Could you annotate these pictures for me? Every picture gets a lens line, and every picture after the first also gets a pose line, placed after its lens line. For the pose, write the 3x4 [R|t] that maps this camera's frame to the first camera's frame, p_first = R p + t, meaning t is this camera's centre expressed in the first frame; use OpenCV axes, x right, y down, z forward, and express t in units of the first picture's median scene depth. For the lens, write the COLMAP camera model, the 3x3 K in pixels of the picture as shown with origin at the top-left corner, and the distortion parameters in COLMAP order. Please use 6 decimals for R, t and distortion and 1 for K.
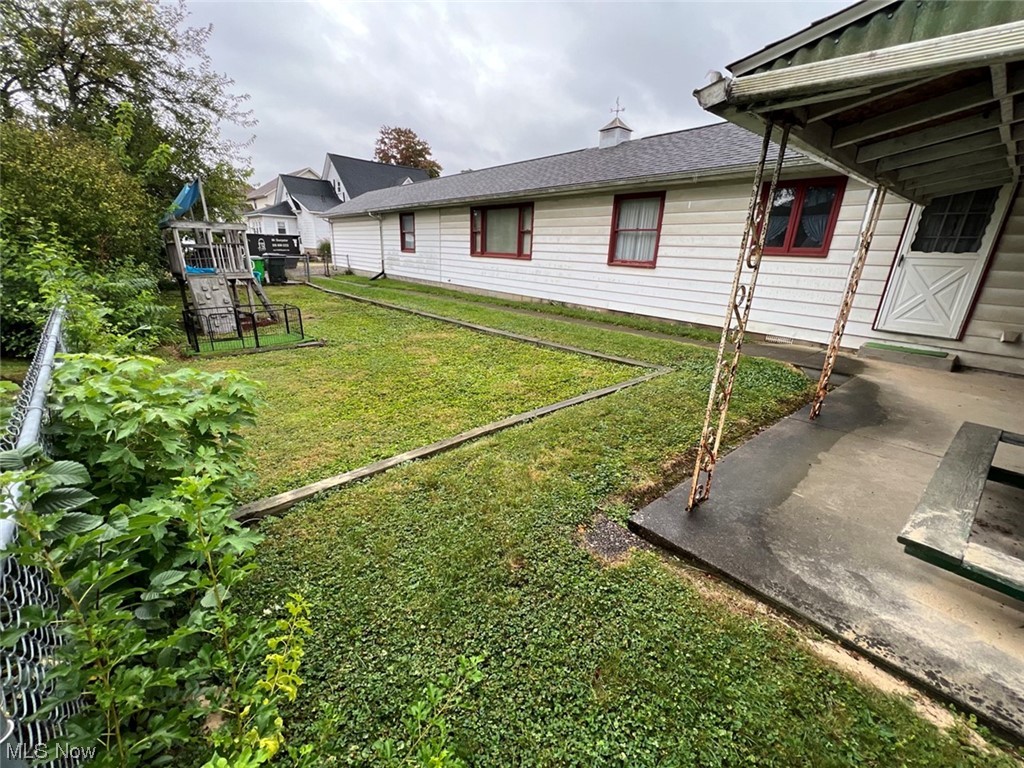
lens RADIAL K [[409.4, 0, 512.8], [0, 409.4, 384.0], [0, 0, 1]] dist [0.001888, -0.000315]
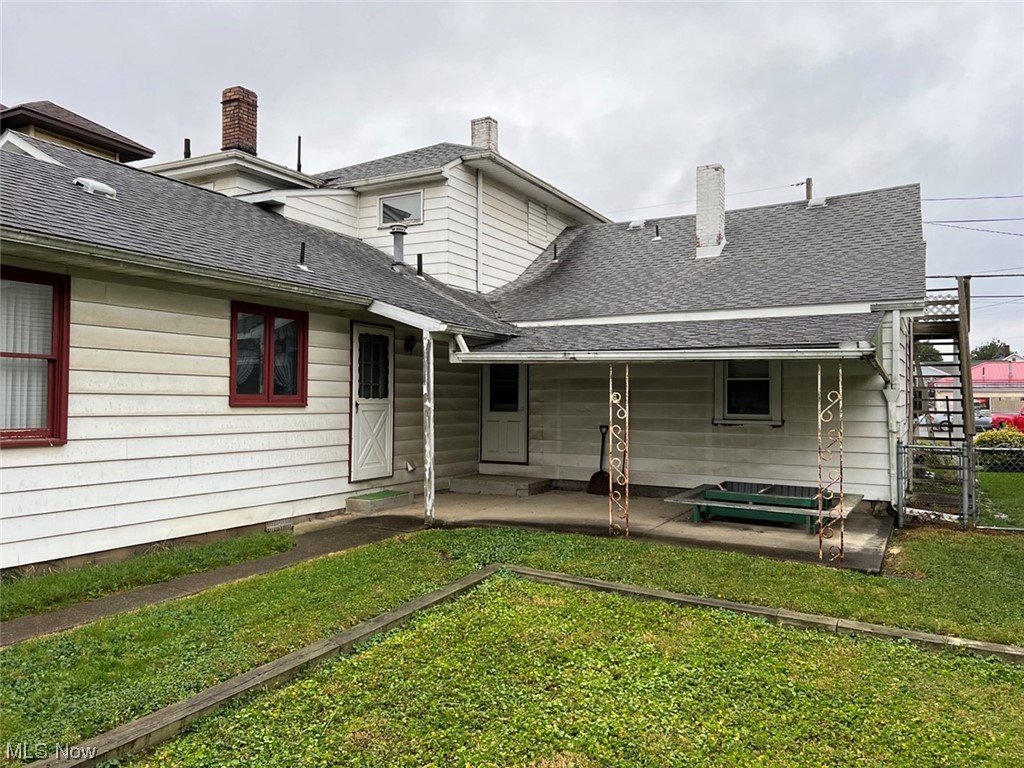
lens RADIAL K [[765.5, 0, 512.3], [0, 765.5, 380.1], [0, 0, 1]] dist [0.047385, -0.000697]
pose [[-0.356954, -0.005802, 0.934104, -0.707583], [0.279876, 0.953378, 0.112873, -0.393257], [-0.891209, 0.301724, -0.338688, 1.079996]]
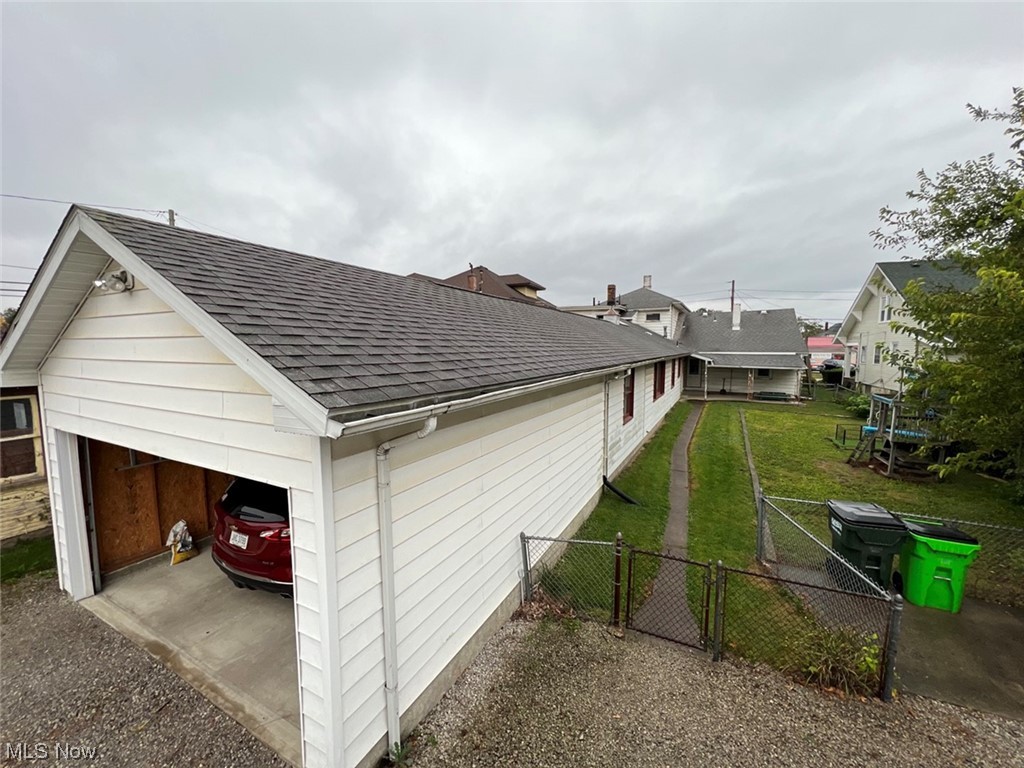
lens RADIAL K [[409.4, 0, 512.7], [0, 409.4, 388.9], [0, 0, 1]] dist [0.001888, -0.000315]
pose [[-0.367873, -0.119758, 0.922132, -2.195376], [0.281651, 0.930738, 0.233236, -1.569176], [-0.886196, 0.345520, -0.308663, 3.680900]]
